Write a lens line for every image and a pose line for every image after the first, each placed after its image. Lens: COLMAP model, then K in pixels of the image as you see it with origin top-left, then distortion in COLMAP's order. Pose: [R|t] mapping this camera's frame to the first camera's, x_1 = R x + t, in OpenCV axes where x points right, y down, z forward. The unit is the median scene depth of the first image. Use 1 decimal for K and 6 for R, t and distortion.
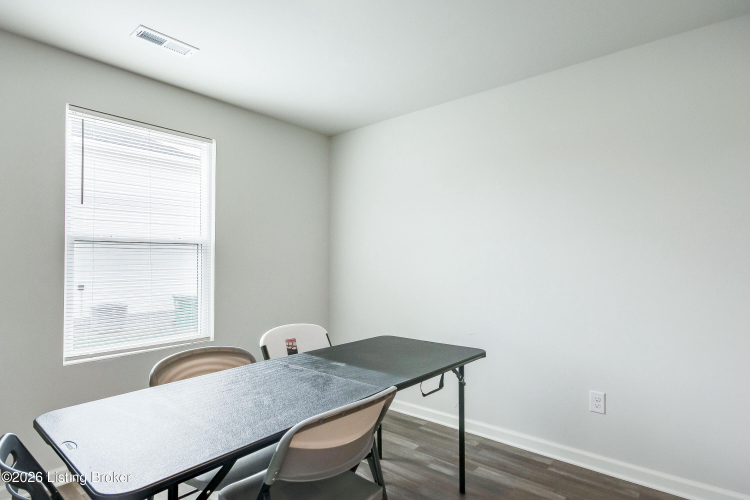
lens RADIAL K [[399.1, 0, 377.4], [0, 399.1, 255.1], [0, 0, 1]] dist [-0.000699, -0.000372]
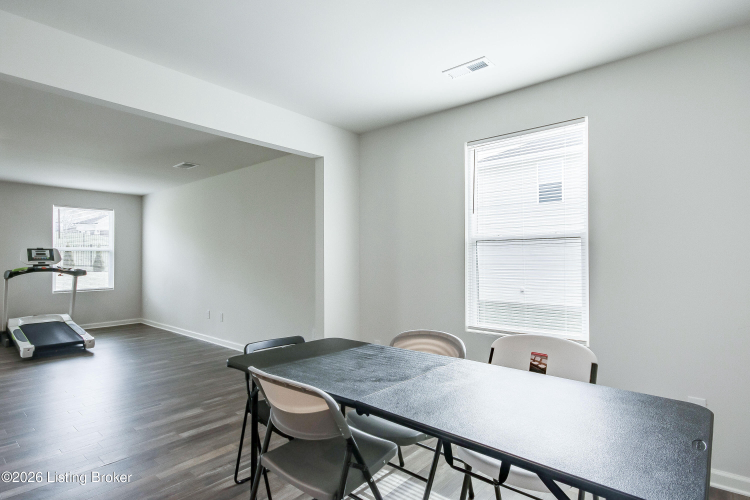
lens RADIAL K [[399.1, 0, 377.4], [0, 399.1, 255.1], [0, 0, 1]] dist [-0.000699, -0.000372]
pose [[-0.020460, -0.002948, -0.999786, 0.593241], [0.023819, 0.999710, -0.003435, 0.007606], [0.999507, -0.023884, -0.020384, 0.694775]]
